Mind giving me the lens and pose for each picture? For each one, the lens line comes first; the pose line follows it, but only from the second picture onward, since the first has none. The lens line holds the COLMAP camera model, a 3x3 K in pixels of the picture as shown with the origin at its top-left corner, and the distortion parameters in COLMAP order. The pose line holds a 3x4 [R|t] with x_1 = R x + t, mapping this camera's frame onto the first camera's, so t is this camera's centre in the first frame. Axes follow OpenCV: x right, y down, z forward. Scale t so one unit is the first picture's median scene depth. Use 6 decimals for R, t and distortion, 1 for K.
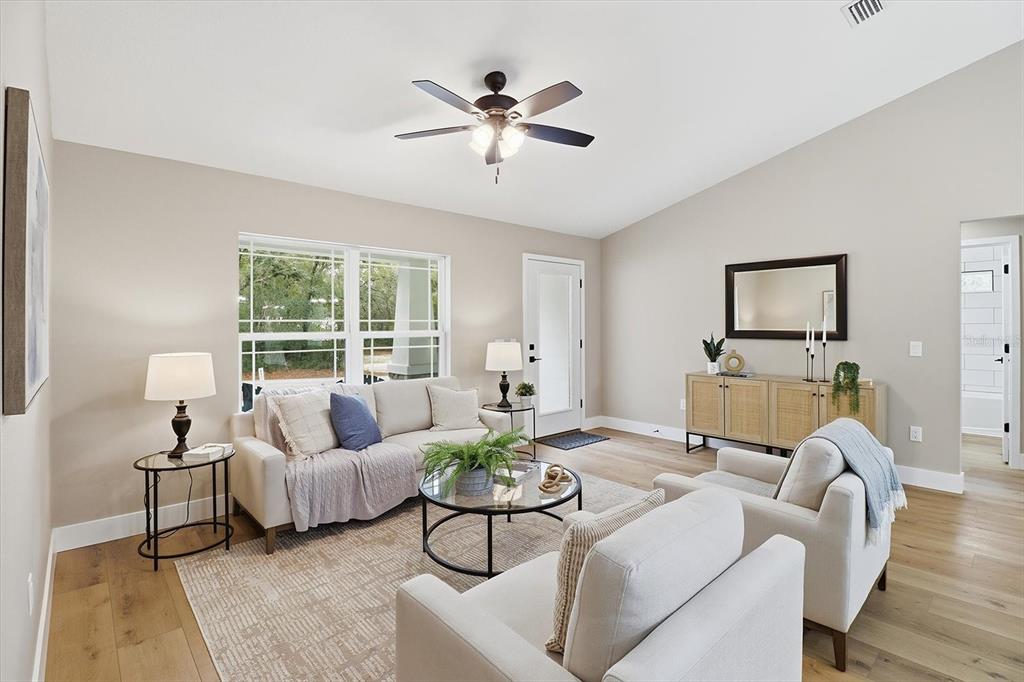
lens RADIAL K [[481.8, 0, 514.0], [0, 481.8, 324.9], [0, 0, 1]] dist [0.002523, -0.015855]
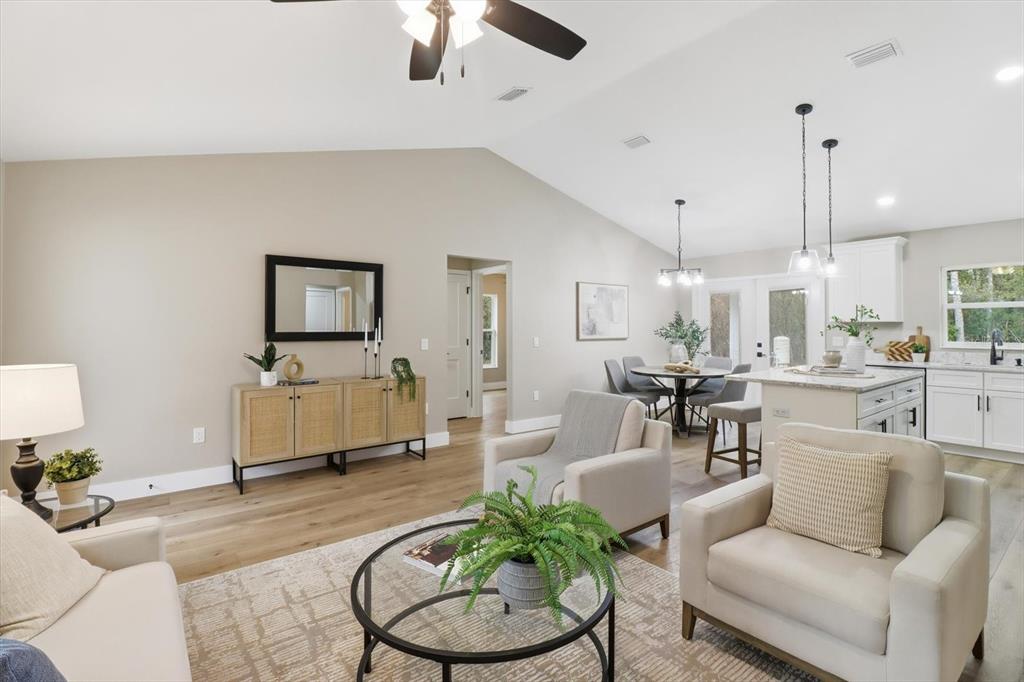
lens RADIAL K [[481.8, 0, 514.0], [0, 481.8, 324.9], [0, 0, 1]] dist [0.002523, -0.015855]
pose [[0.074982, 0.007551, 0.997156, -0.424455], [0.000635, 0.999971, -0.007620, 0.005628], [-0.997185, 0.001205, 0.074975, 0.596199]]
